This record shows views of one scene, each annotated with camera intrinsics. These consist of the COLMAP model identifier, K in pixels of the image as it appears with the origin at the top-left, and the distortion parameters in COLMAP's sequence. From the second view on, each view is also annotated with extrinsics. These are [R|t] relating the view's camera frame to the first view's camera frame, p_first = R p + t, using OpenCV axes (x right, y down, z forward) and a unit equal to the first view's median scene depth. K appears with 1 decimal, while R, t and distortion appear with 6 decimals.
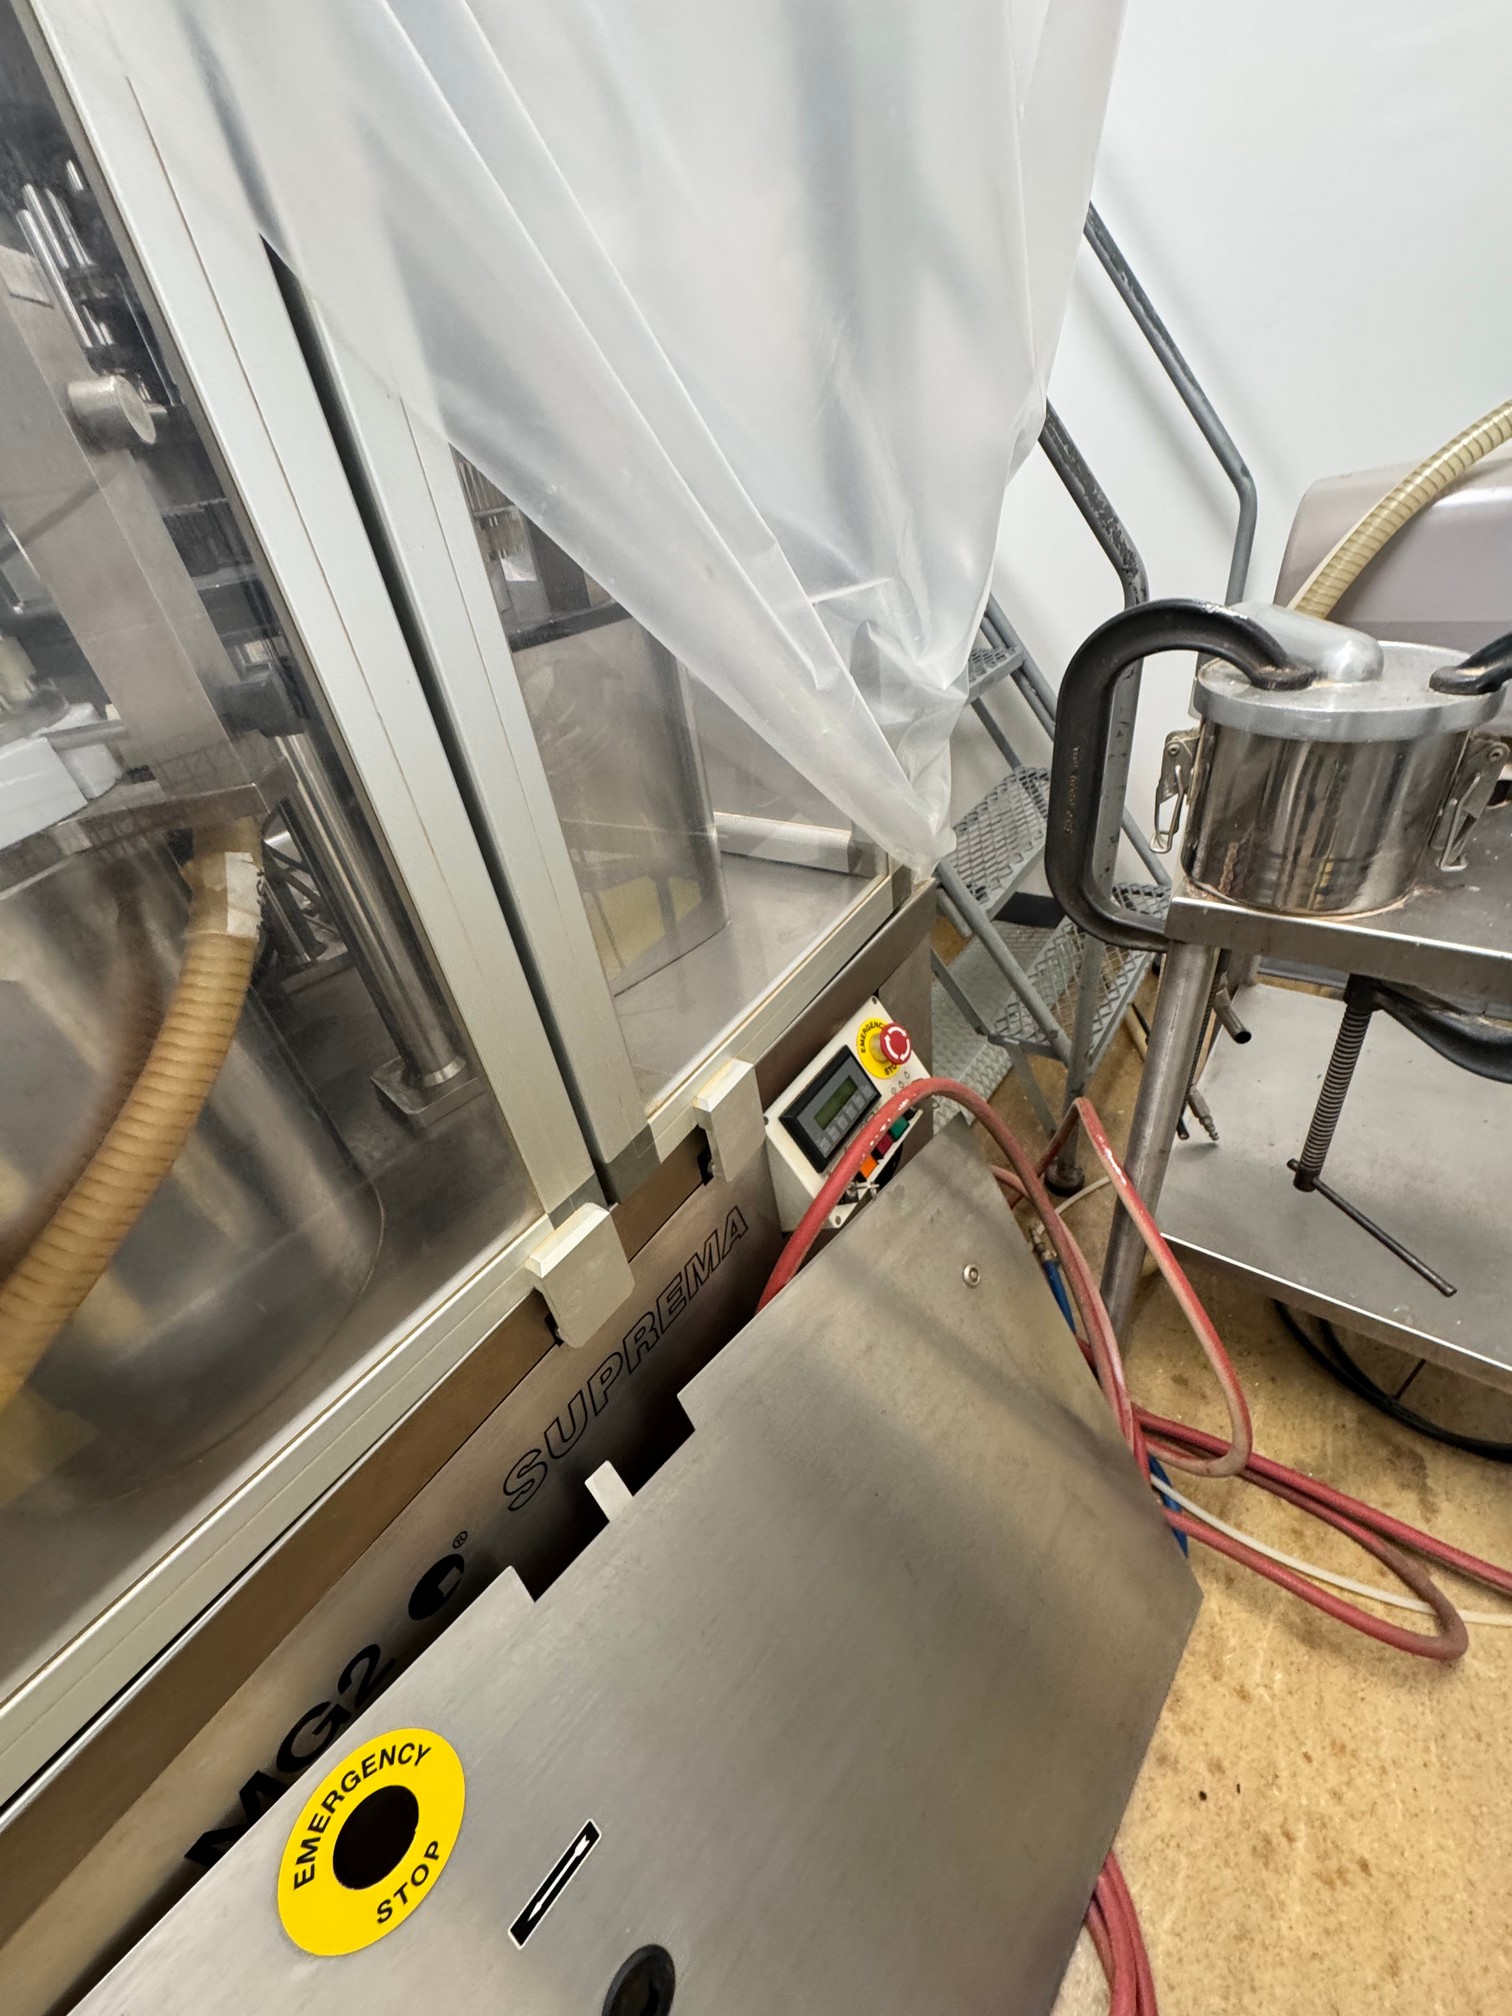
lens RADIAL K [[797.4, 0, 753.8], [0, 797.4, 1009.1], [0, 0, 1]] dist [-0.002184, 0.000065]
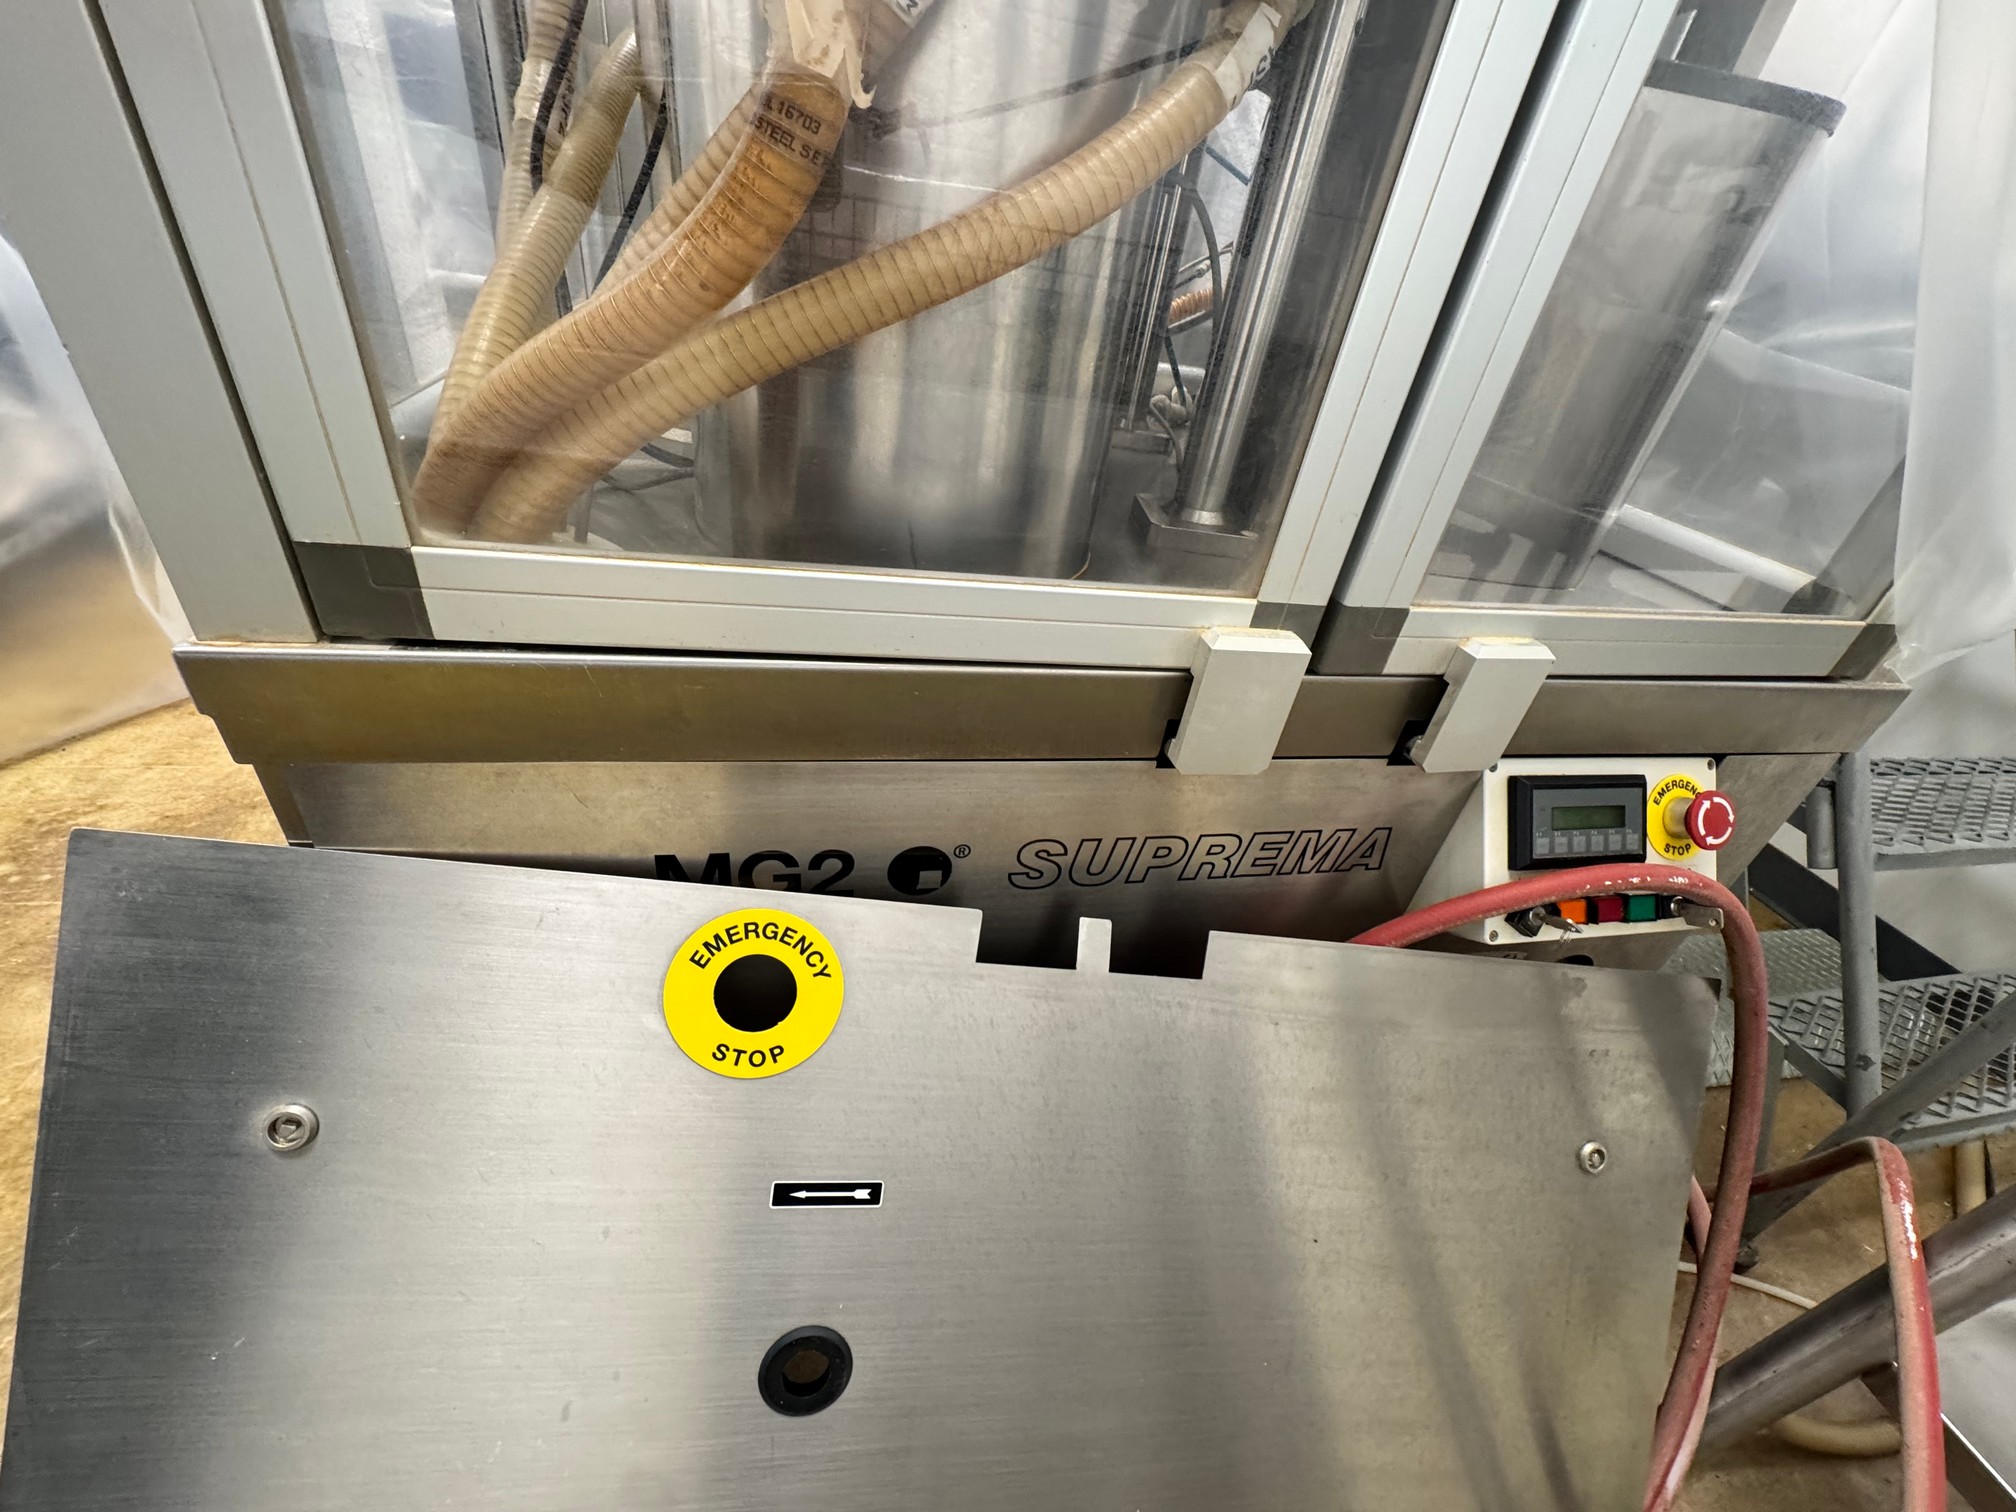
lens RADIAL K [[797.4, 0, 1012.3], [0, 797.4, 757.2], [0, 0, 1]] dist [-0.002184, 0.000065]
pose [[0.706730, 0.568768, -0.420755, 0.005769], [-0.579118, 0.806696, 0.117748, 0.350400], [0.406392, 0.160451, 0.899500, 0.127552]]
